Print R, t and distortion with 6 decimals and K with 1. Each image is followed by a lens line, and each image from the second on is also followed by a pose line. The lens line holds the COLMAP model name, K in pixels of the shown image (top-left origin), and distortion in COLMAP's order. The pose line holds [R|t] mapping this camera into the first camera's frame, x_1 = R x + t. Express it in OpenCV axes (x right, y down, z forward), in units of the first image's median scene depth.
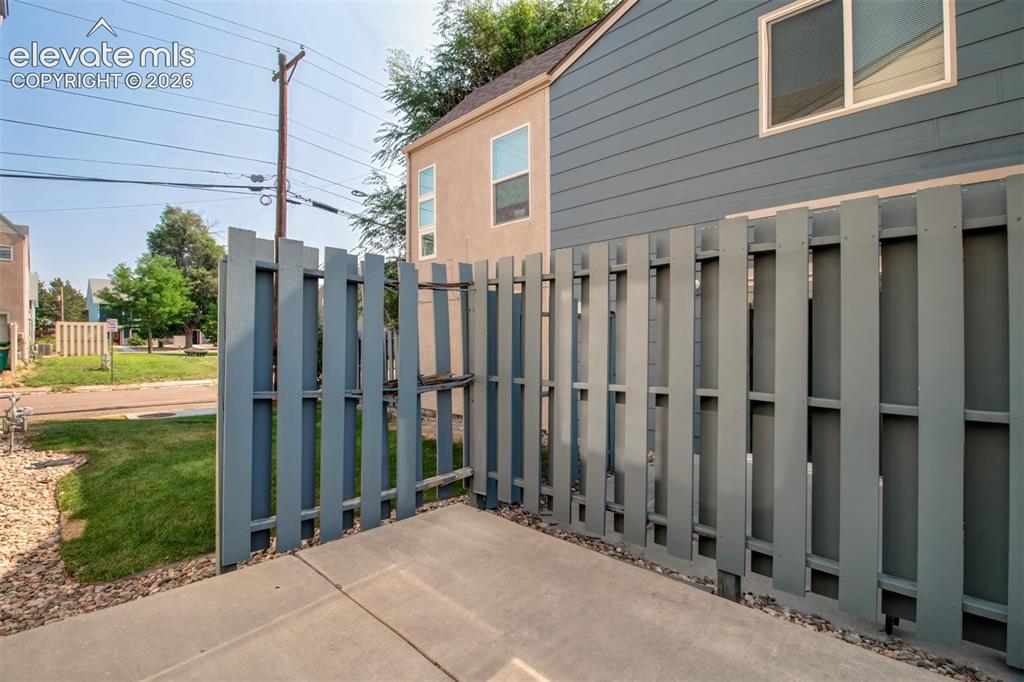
lens RADIAL K [[479.6, 0, 512.0], [0, 479.6, 341.0], [0, 0, 1]] dist [-0.000181, -0.000046]
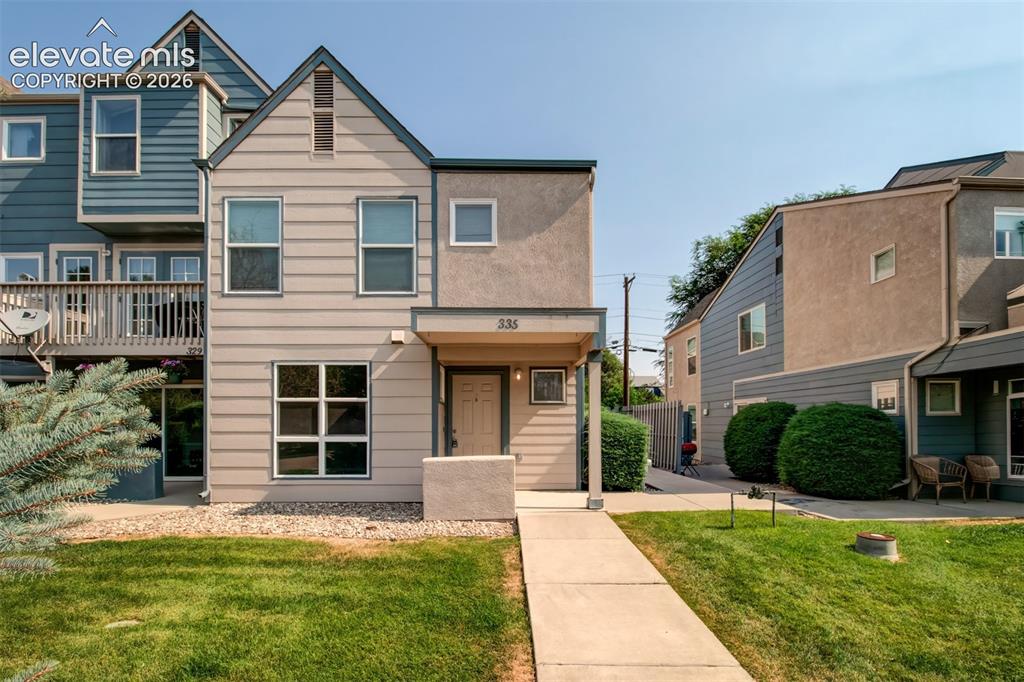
lens RADIAL K [[454.8, 0, 509.0], [0, 454.8, 425.2], [0, 0, 1]] dist [-0.000804, -0.000431]
pose [[0.709890, 0.000064, -0.704313, 0.488902], [0.002653, 0.999993, 0.002766, -0.001673], [0.704308, -0.003832, 0.709884, -0.654150]]
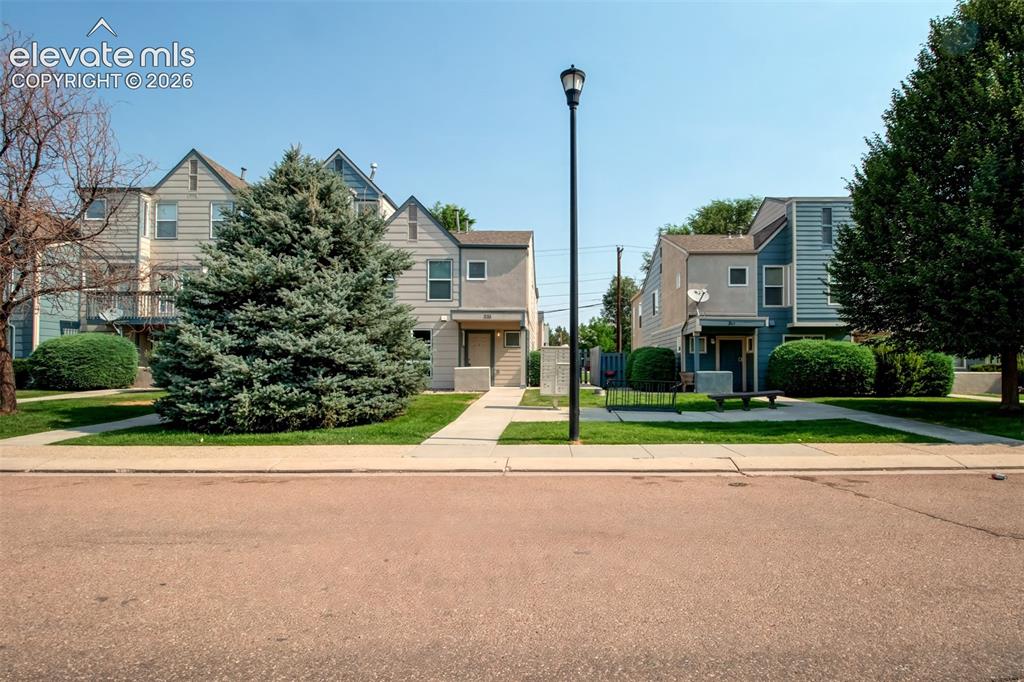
lens RADIAL K [[444.5, 0, 553.3], [0, 444.5, 361.2], [0, 0, 1]] dist [-0.001002, -0.000252]
pose [[0.732417, -0.011292, -0.680763, 0.820320], [0.001137, 0.999881, -0.015362, 0.017894], [0.680856, 0.010477, 0.732342, -0.883137]]
